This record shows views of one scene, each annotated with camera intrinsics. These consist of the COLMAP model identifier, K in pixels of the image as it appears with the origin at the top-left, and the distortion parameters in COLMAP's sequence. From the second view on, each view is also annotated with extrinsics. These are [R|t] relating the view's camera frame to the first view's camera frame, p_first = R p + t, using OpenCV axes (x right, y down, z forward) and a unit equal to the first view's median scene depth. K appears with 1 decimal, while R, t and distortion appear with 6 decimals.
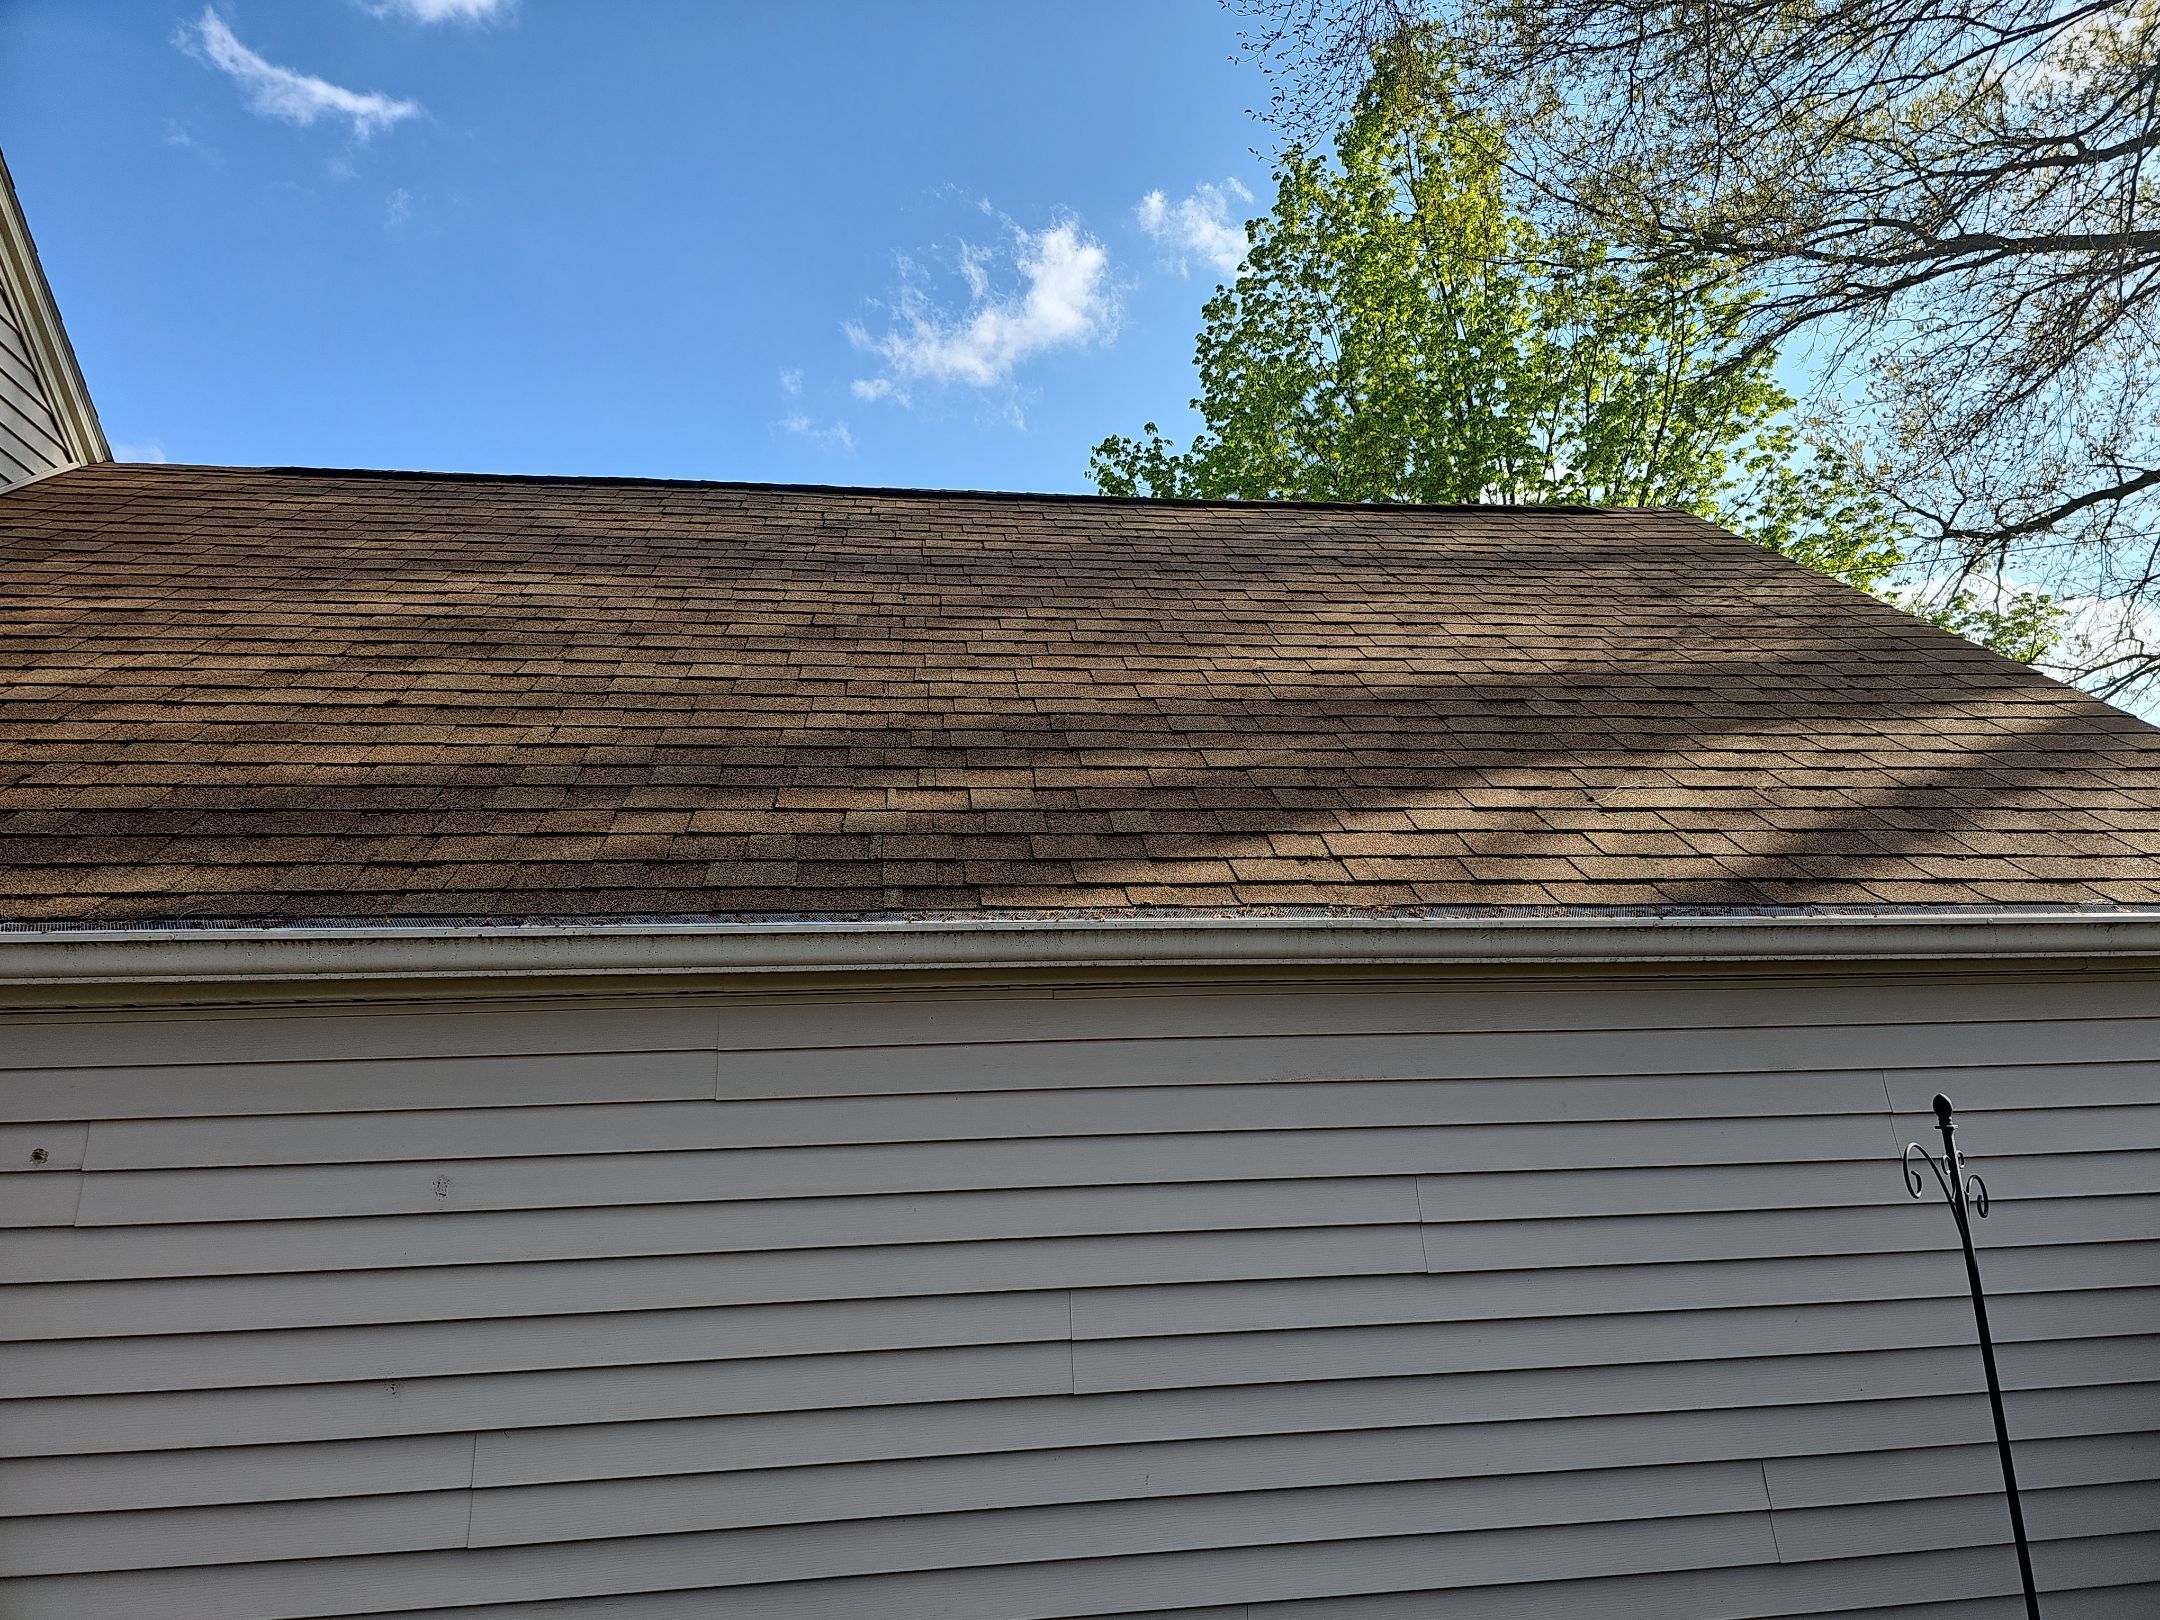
lens RADIAL K [[1430.1, 0, 1132.0], [0, 1430.1, 792.3], [0, 0, 1]] dist [0.102063, -0.123345]
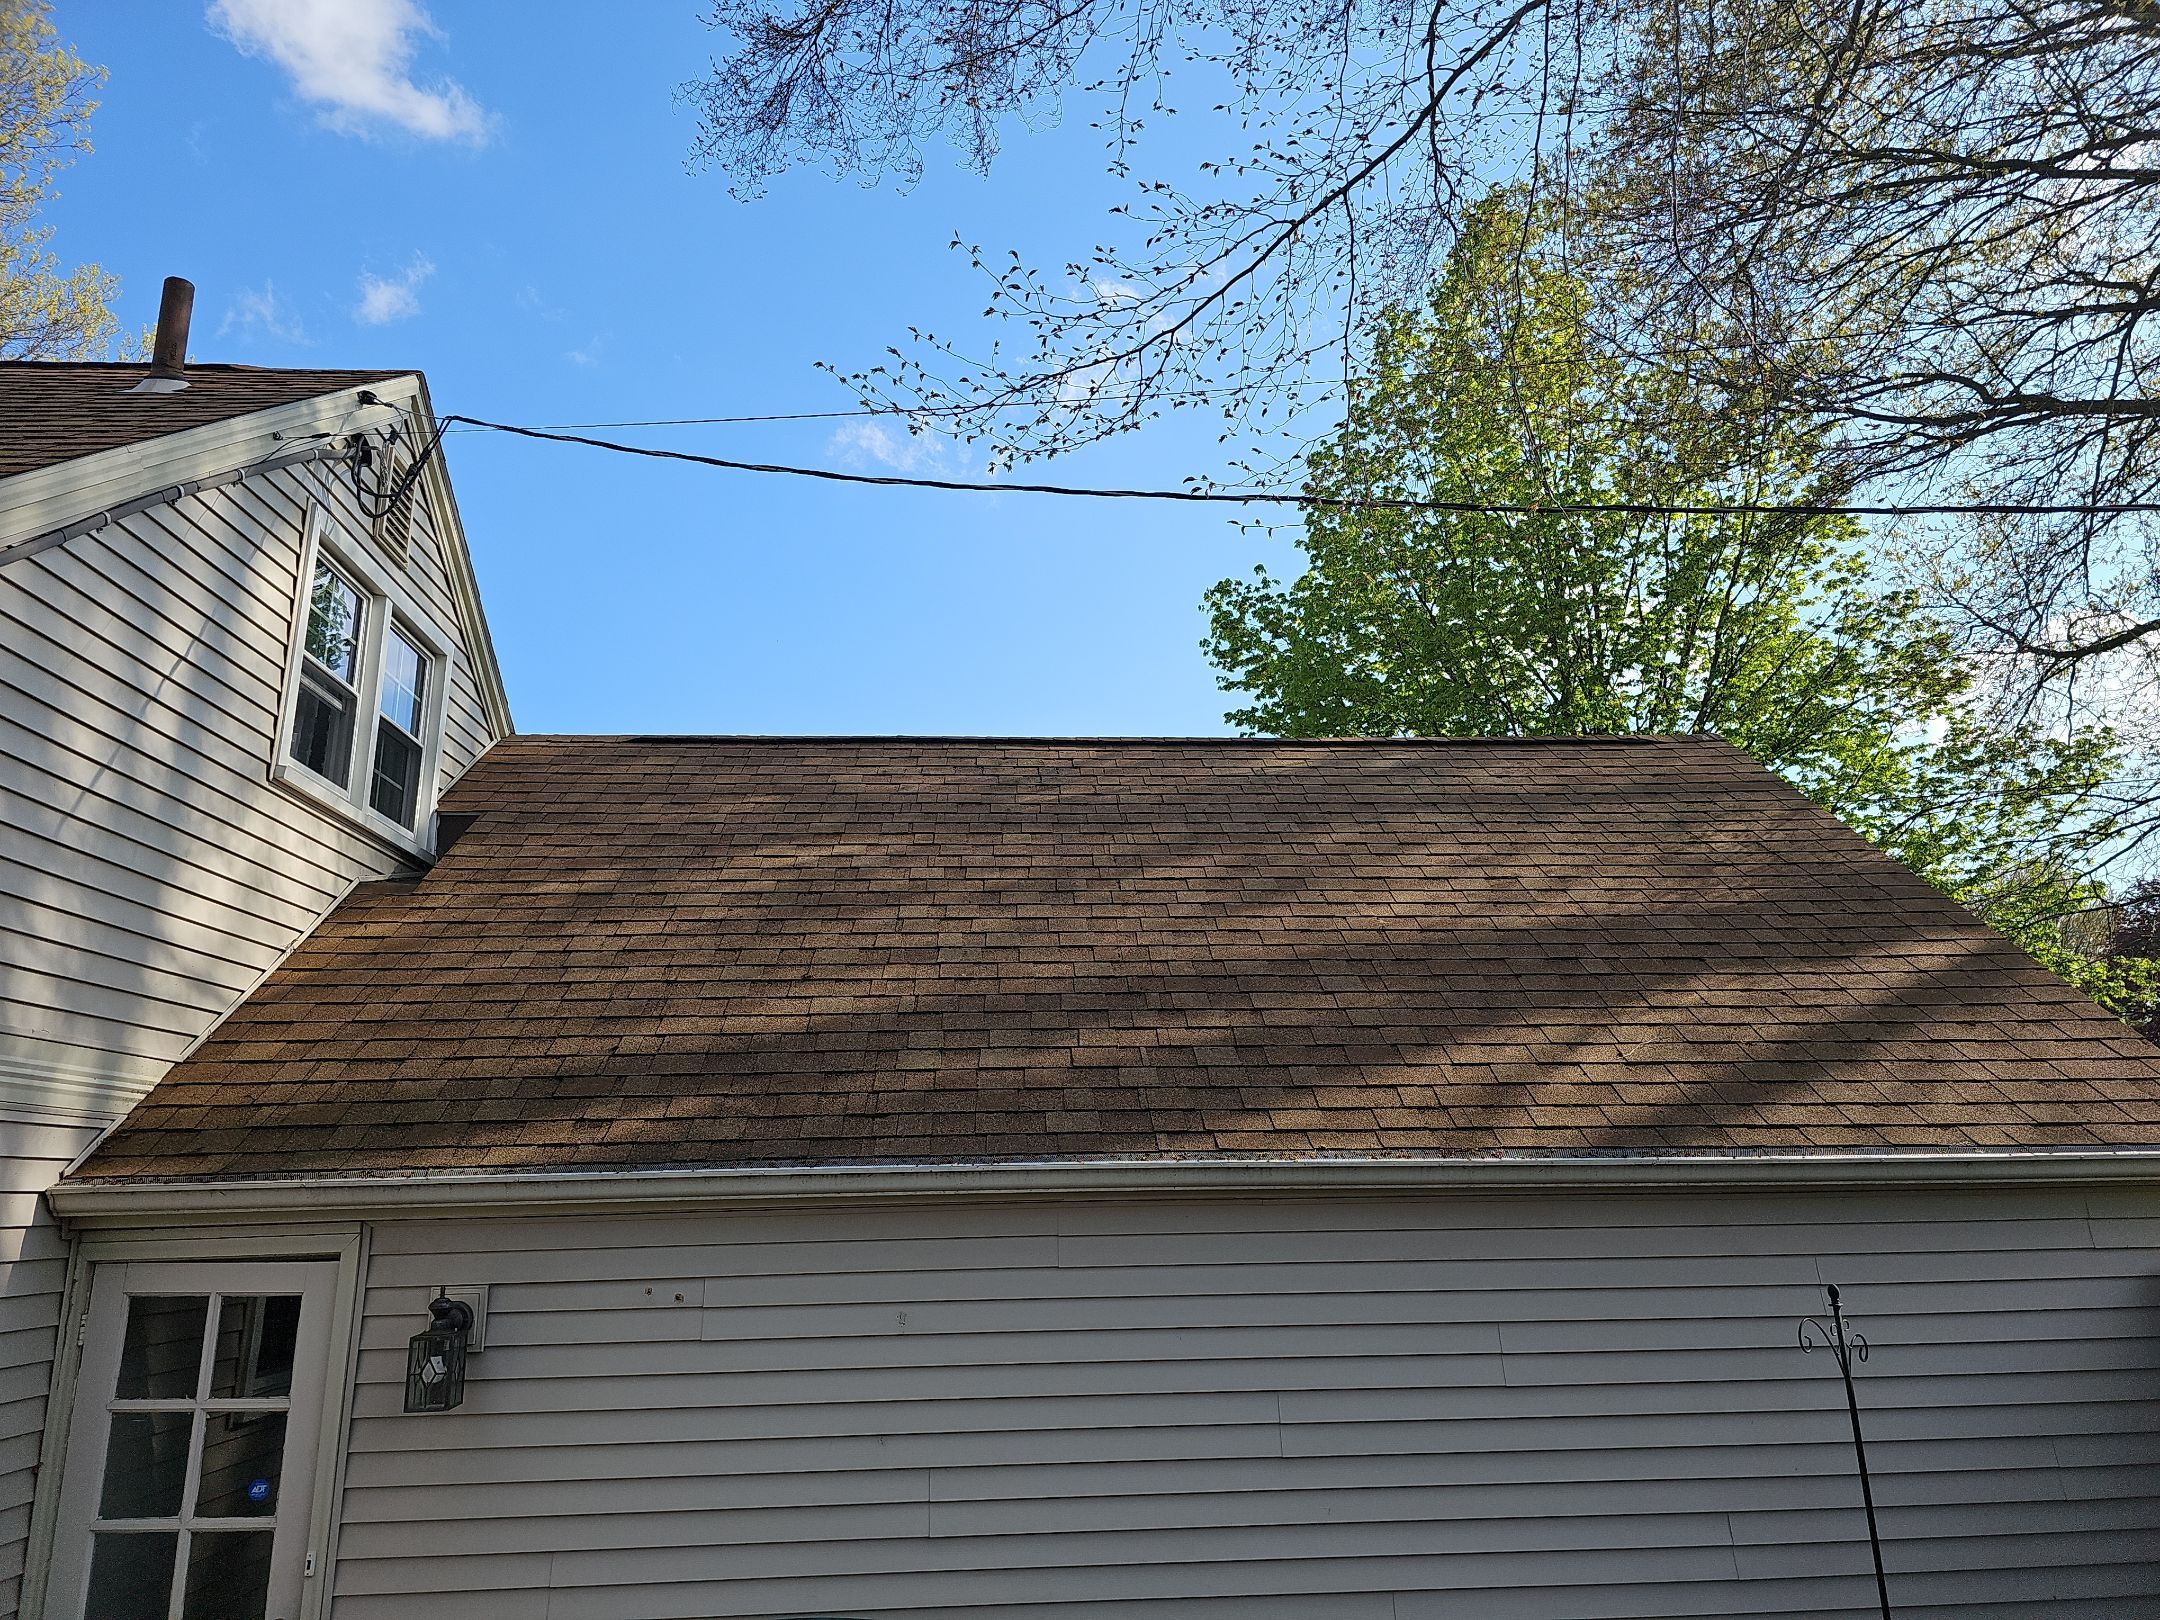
lens RADIAL K [[1430.2, 0, 1115.9], [0, 1430.2, 833.5], [0, 0, 1]] dist [0.062006, -0.053735]
pose [[0.997321, -0.002713, -0.073101, -0.051600], [0.002195, 0.999972, -0.007166, -0.131943], [0.073118, 0.006986, 0.997299, -0.306676]]
